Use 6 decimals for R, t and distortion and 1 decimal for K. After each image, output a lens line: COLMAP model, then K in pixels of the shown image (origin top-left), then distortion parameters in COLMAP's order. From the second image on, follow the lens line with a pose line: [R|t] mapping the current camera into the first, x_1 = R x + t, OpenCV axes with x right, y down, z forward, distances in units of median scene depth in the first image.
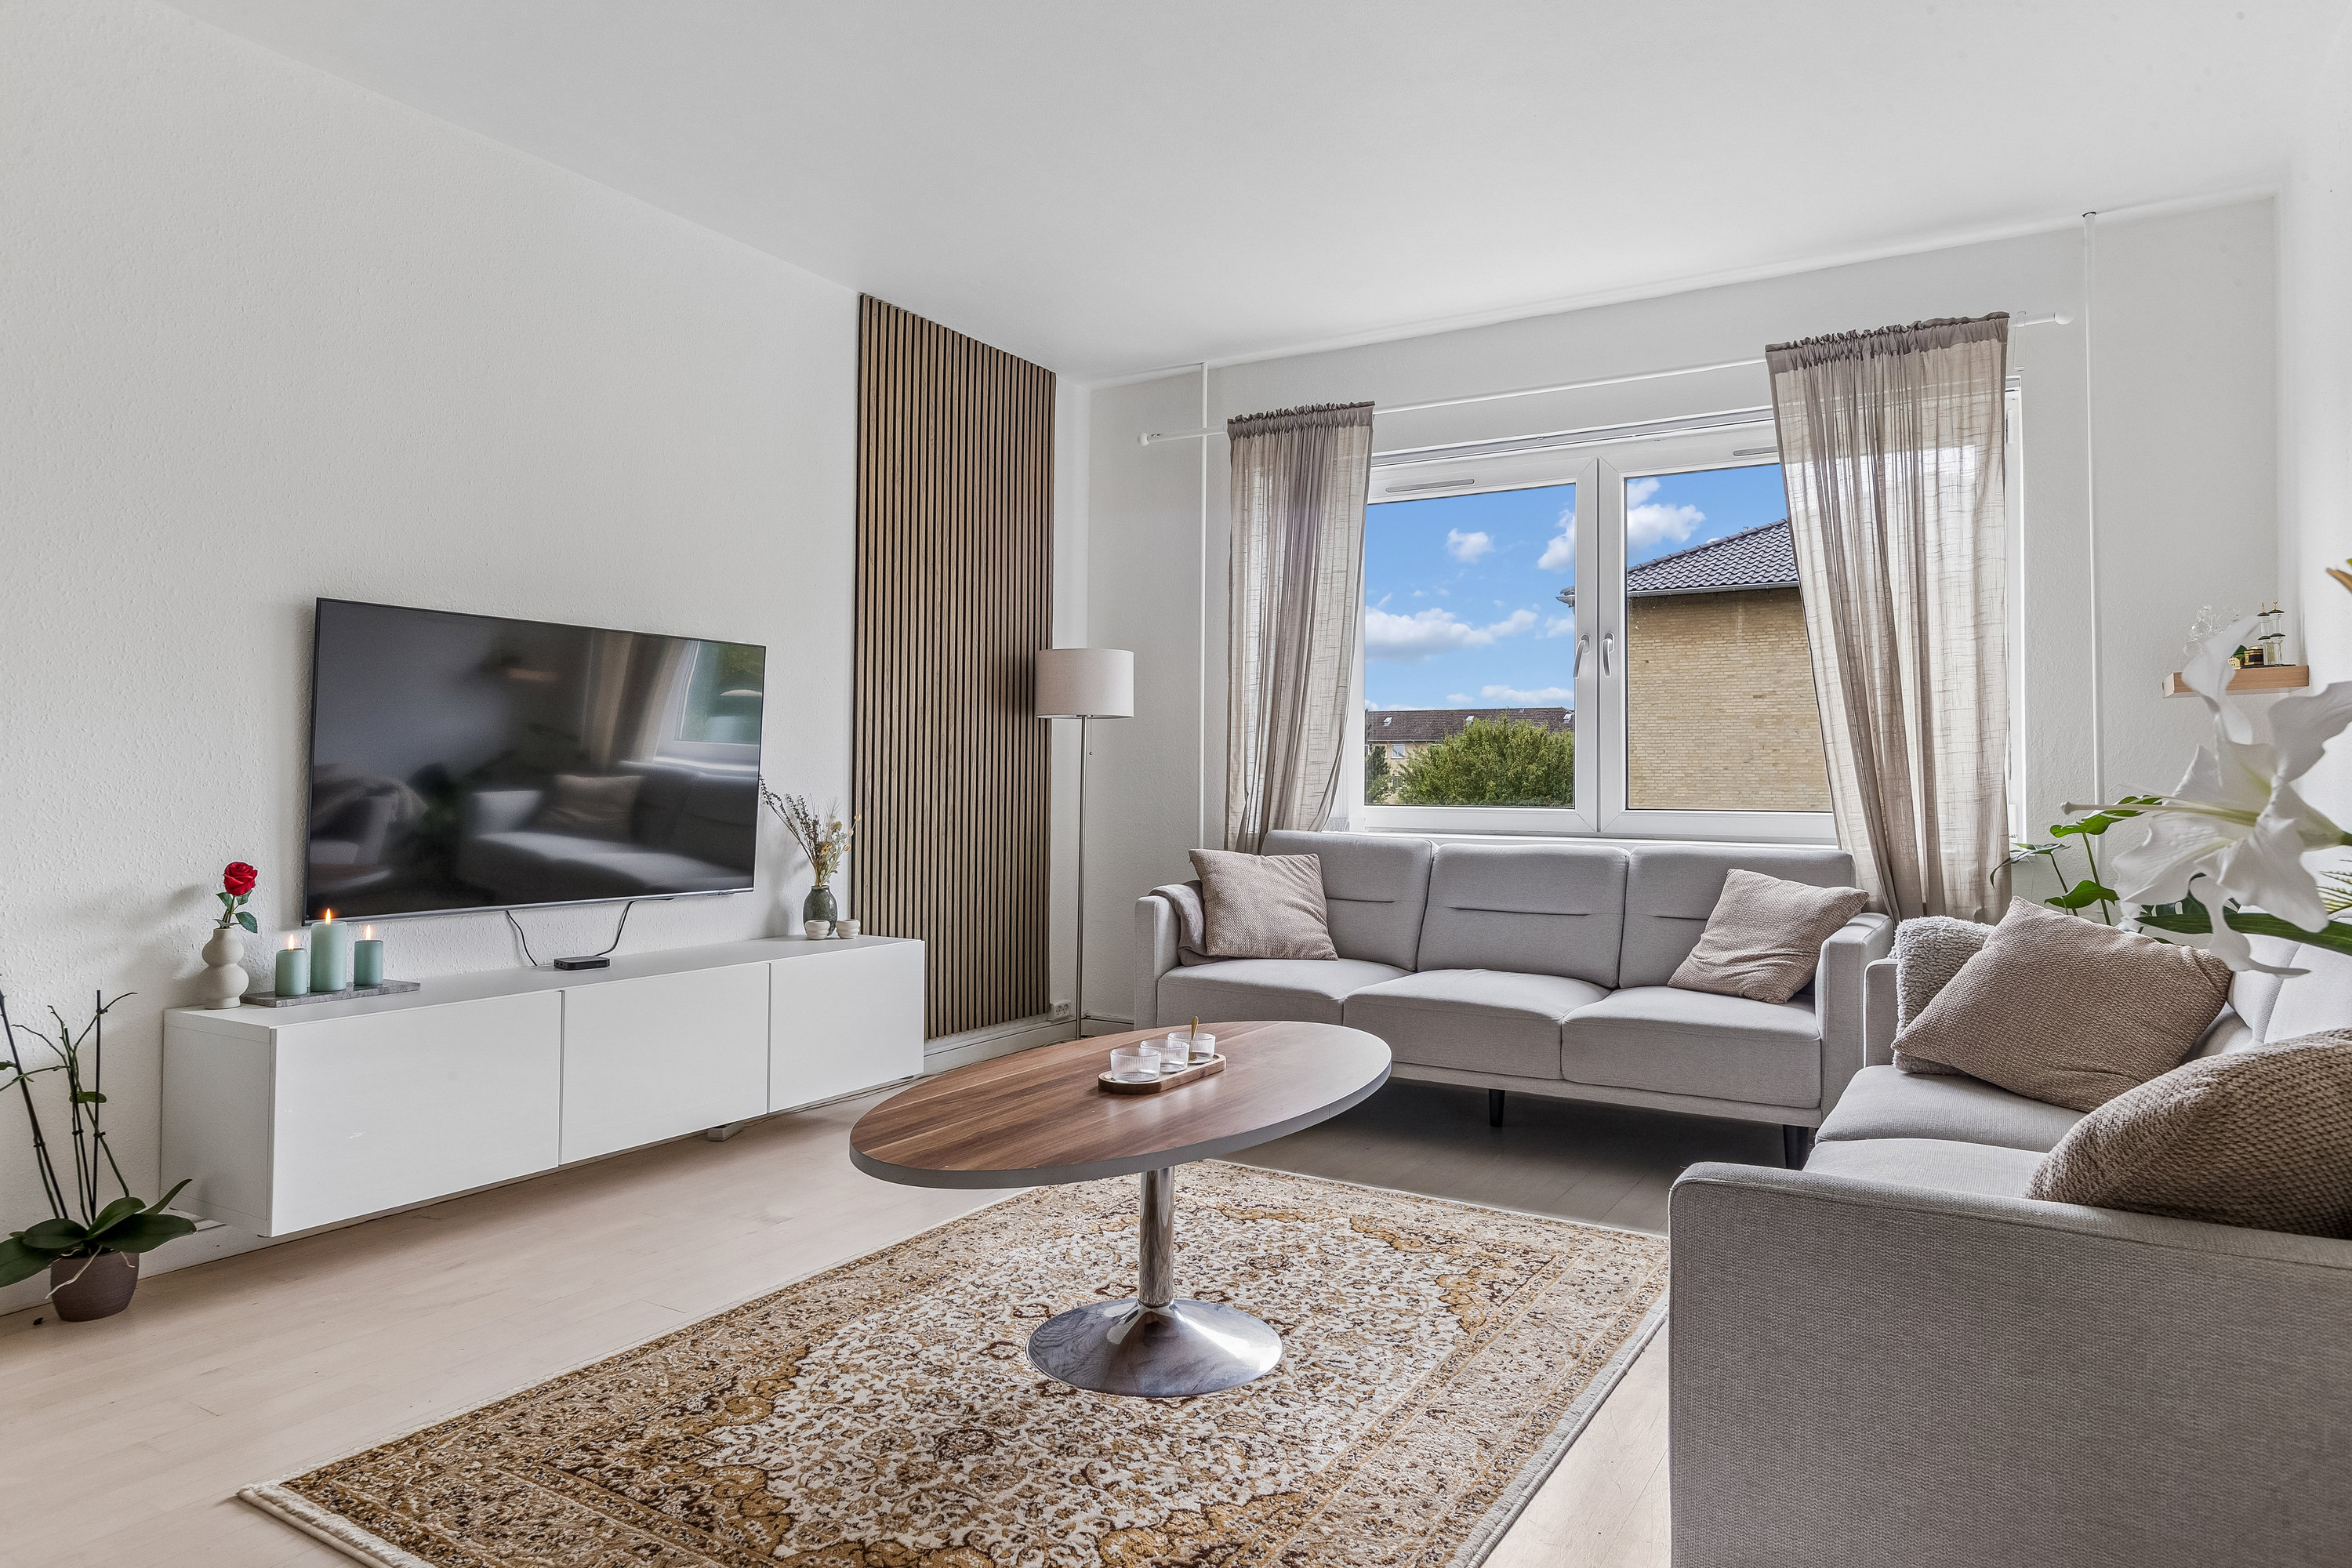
lens RADIAL K [[1429.0, 0, 1176.3], [0, 1429.0, 743.6], [0, 0, 1]] dist [-0.000455, -0.000593]
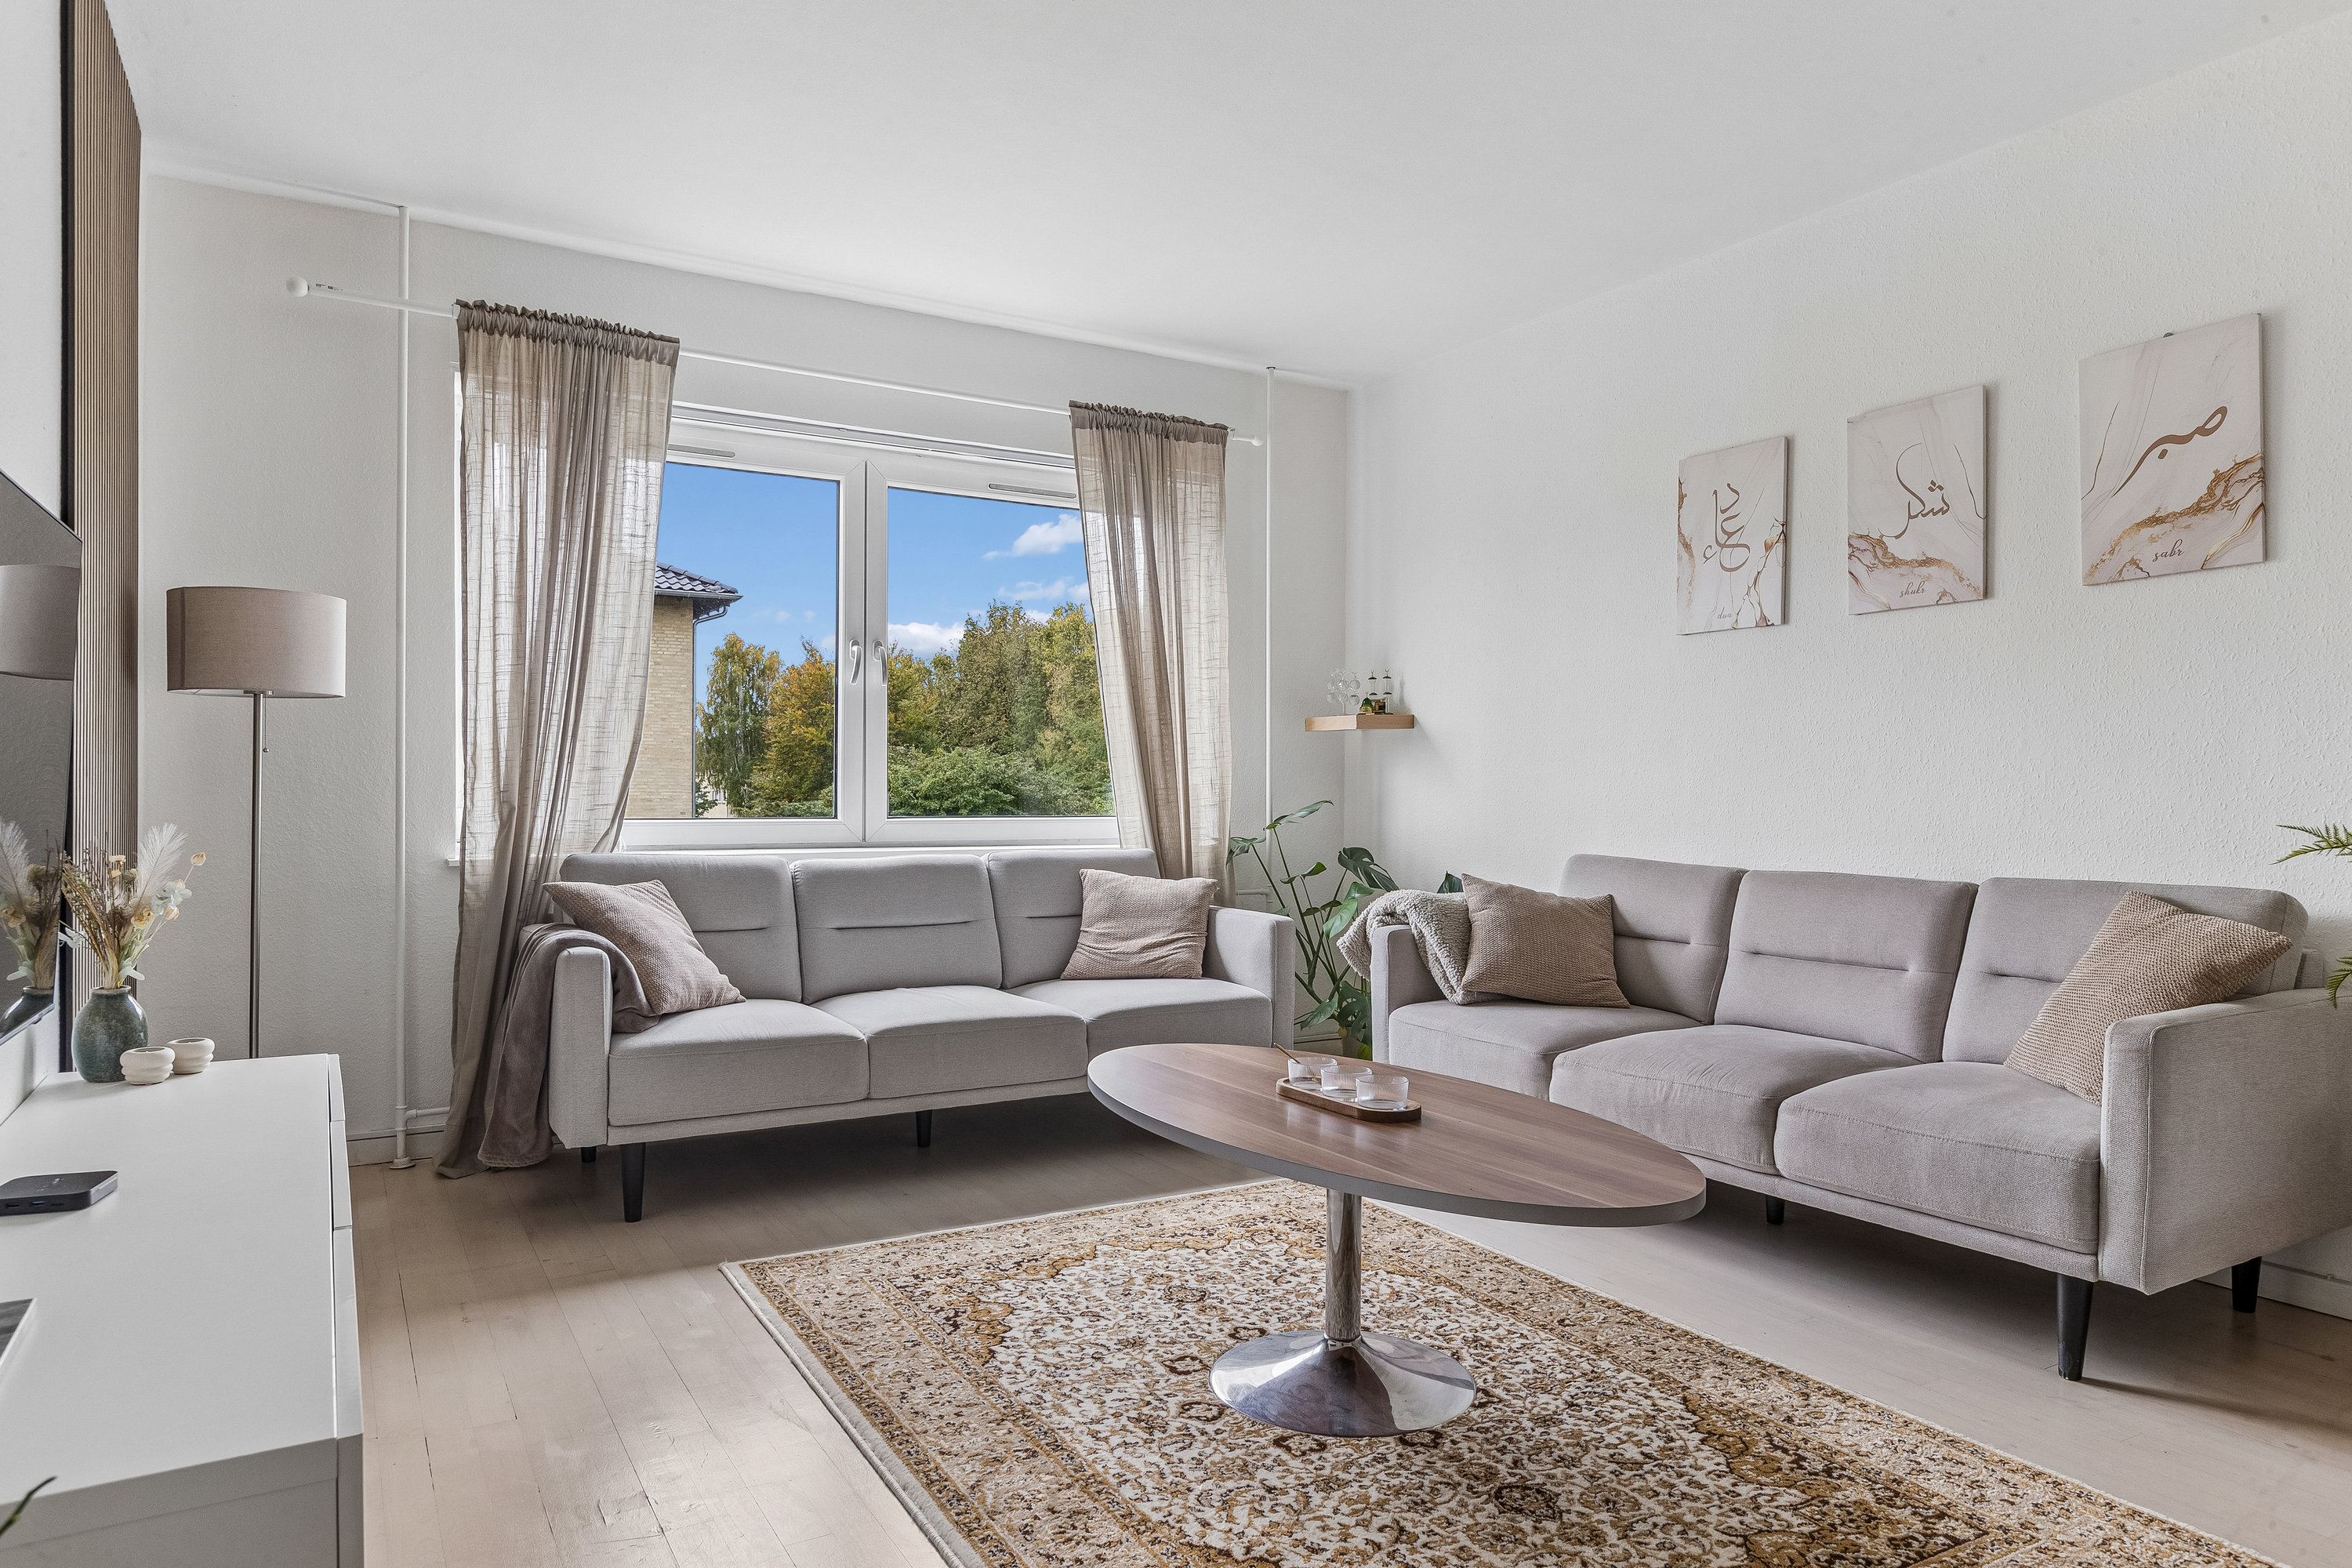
lens RADIAL K [[1446.3, 0, 1179.9], [0, 1446.3, 798.2], [0, 0, 1]] dist [0.001777, -0.000596]
pose [[0.472448, -0.008440, 0.881318, -0.563952], [-0.024458, 0.999444, 0.022682, 0.004461], [-0.881019, -0.032271, 0.471979, 0.393468]]
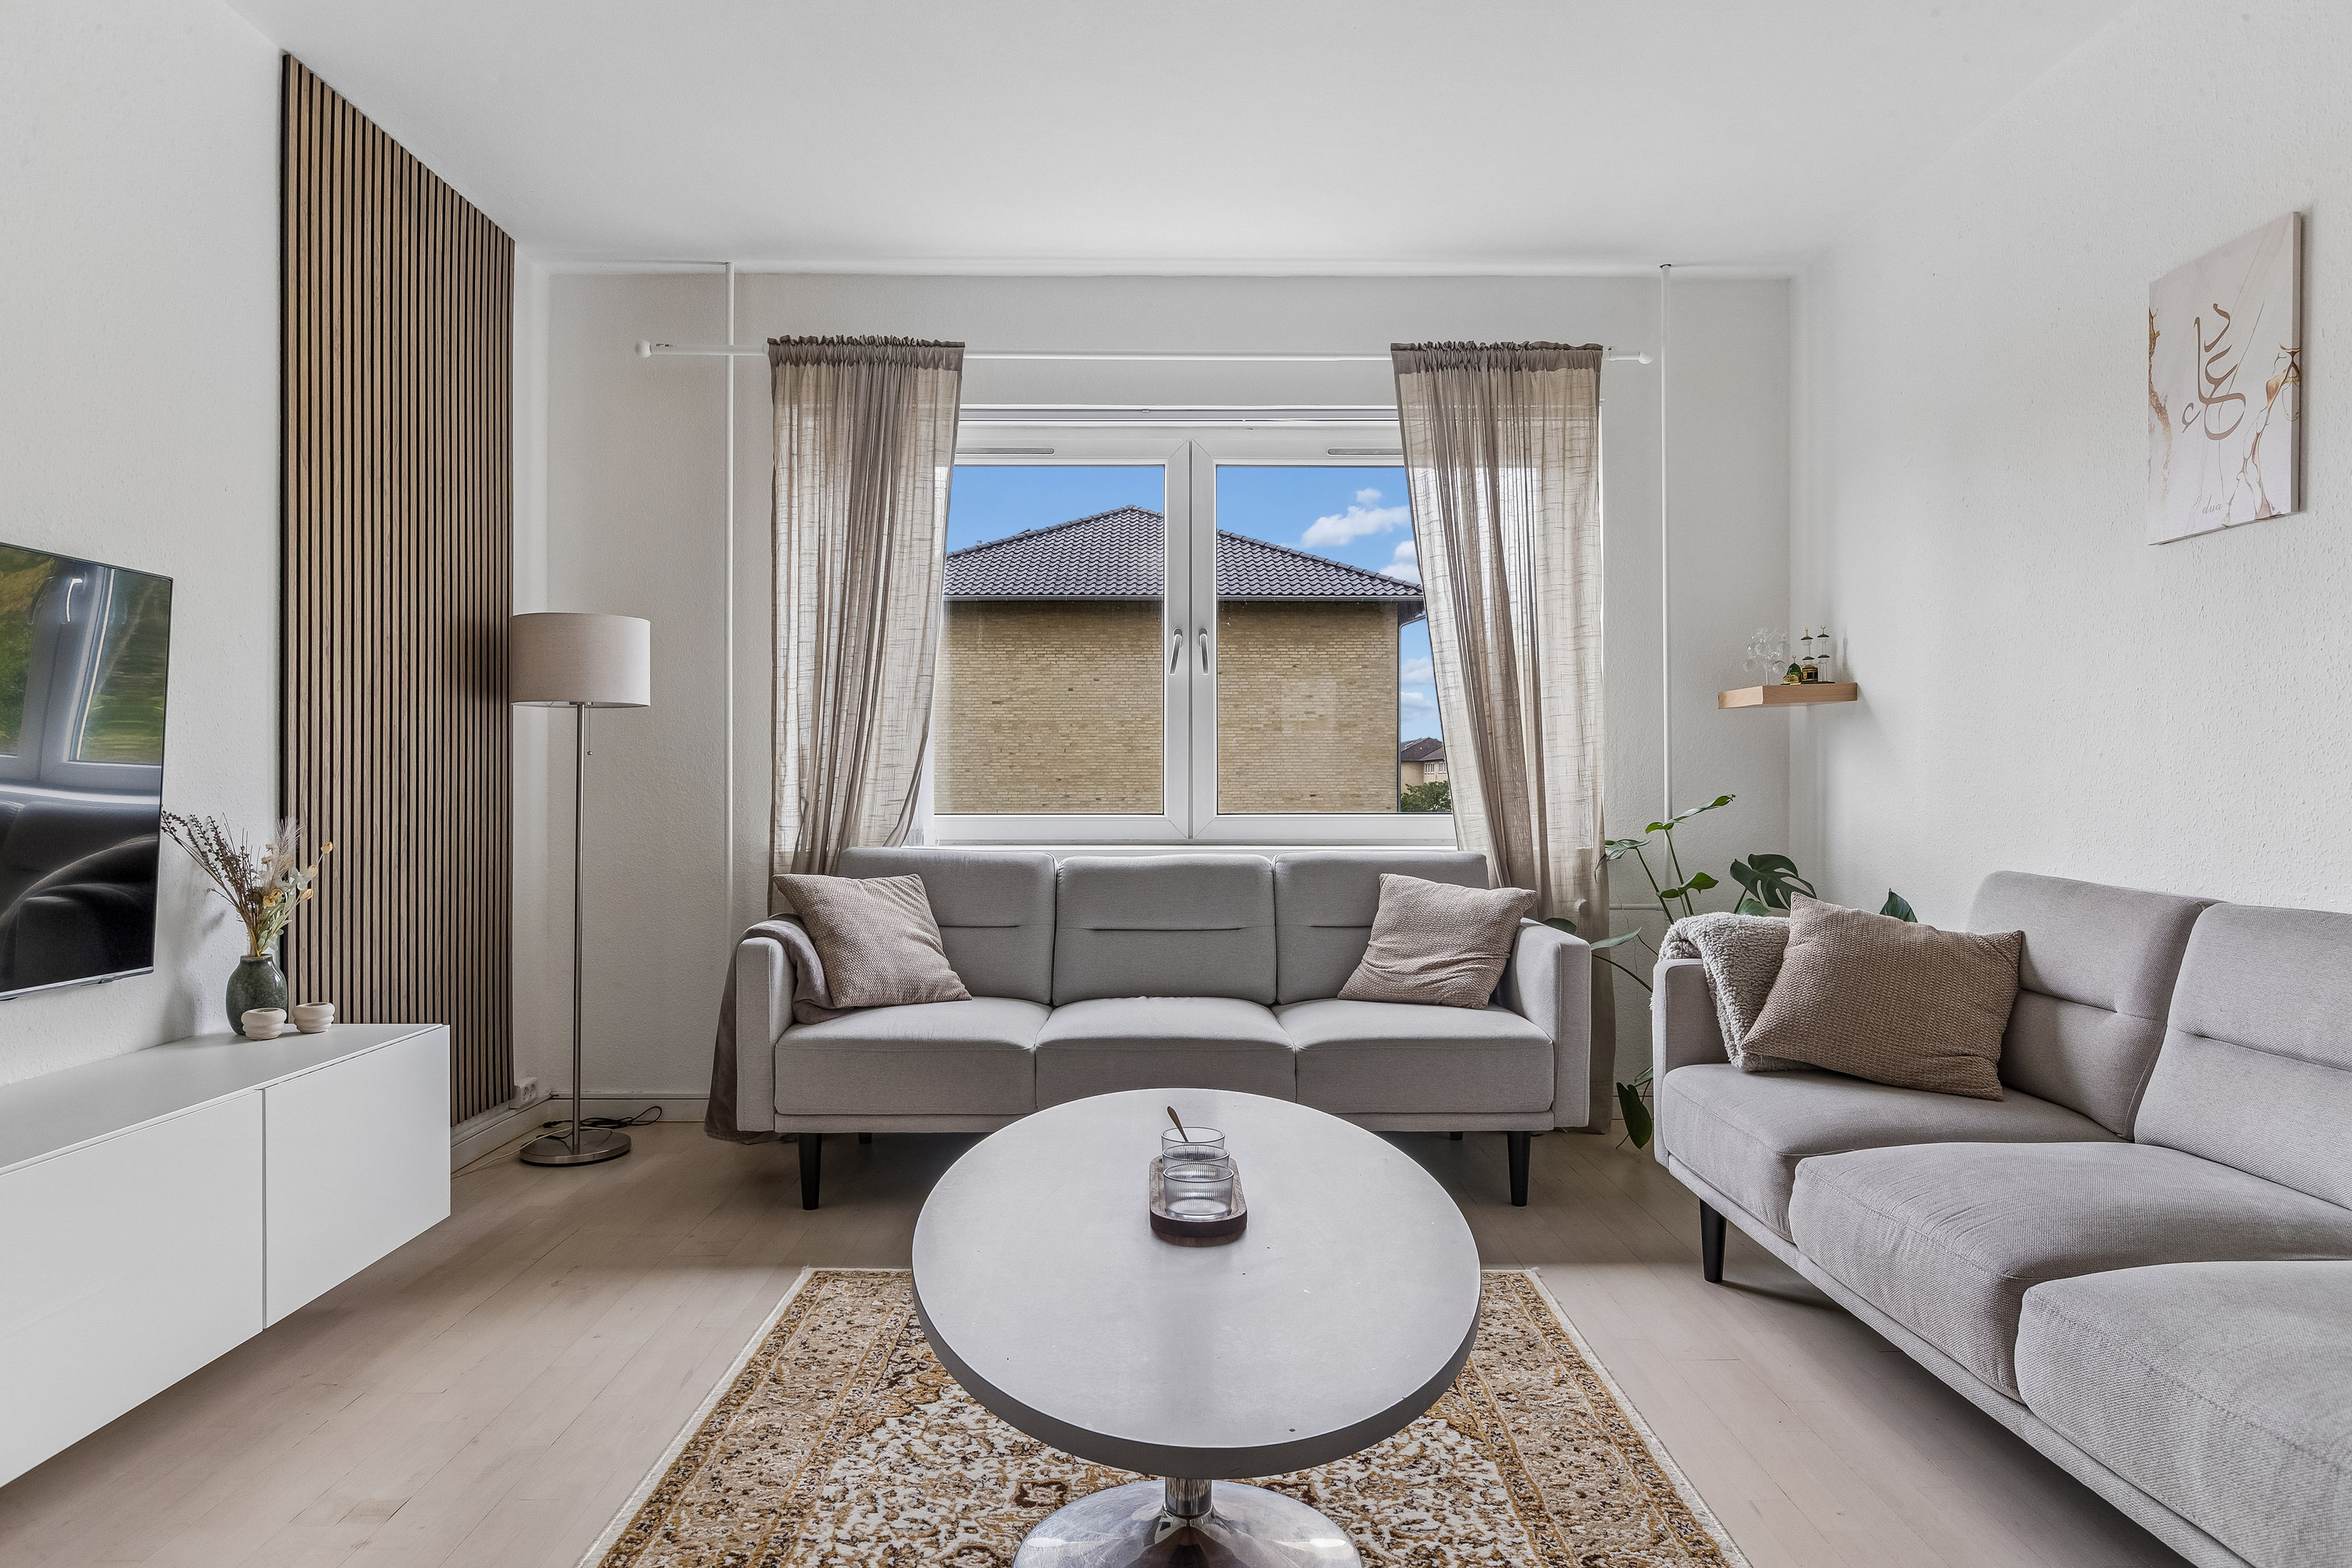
lens RADIAL K [[1423.4, 0, 1176.0], [0, 1423.4, 784.0], [0, 0, 1]] dist [-0.000945, -0.000927]
pose [[0.850285, -0.006698, 0.526280, -0.242397], [-0.007315, 0.999672, 0.024542, 0.003053], [-0.526272, -0.024717, 0.849957, 0.241550]]
